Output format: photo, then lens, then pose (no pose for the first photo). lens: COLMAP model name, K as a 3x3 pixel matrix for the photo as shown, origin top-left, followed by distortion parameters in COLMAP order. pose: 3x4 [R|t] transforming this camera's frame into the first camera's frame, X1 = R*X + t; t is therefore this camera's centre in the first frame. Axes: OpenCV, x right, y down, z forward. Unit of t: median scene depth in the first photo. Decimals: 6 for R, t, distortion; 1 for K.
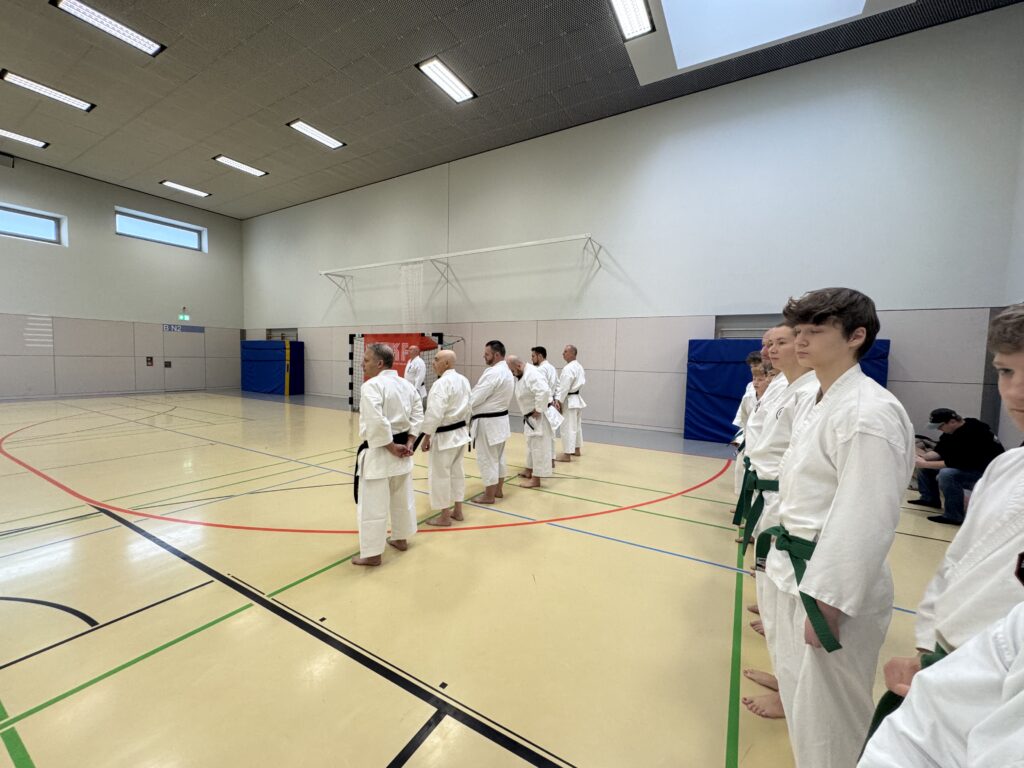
lens RADIAL K [[410.1, 0, 509.8], [0, 410.1, 381.6], [0, 0, 1]] dist [-0.003970, -0.000214]
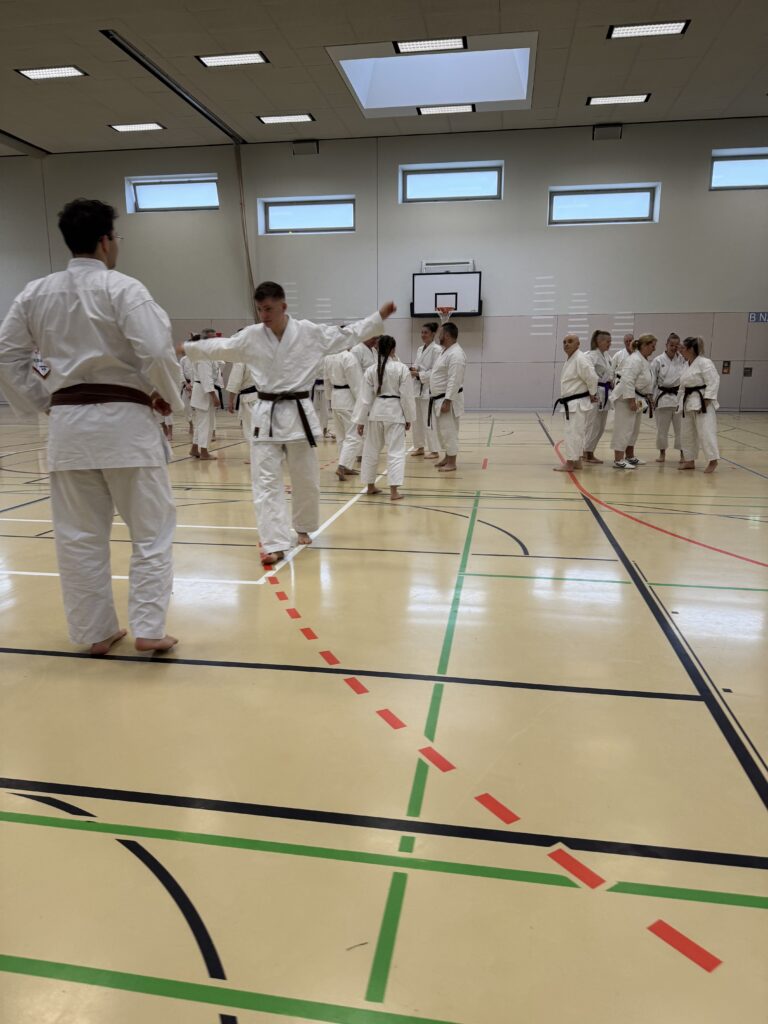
lens RADIAL K [[715.9, 0, 384.0], [0, 715.9, 512.7], [0, 0, 1]] dist [-0.001612, -0.000493]
pose [[0.361687, 0.176584, -0.915424, 0.114087], [-0.048287, 0.984129, 0.170758, 0.018920], [0.931048, -0.017558, 0.364473, -0.028265]]
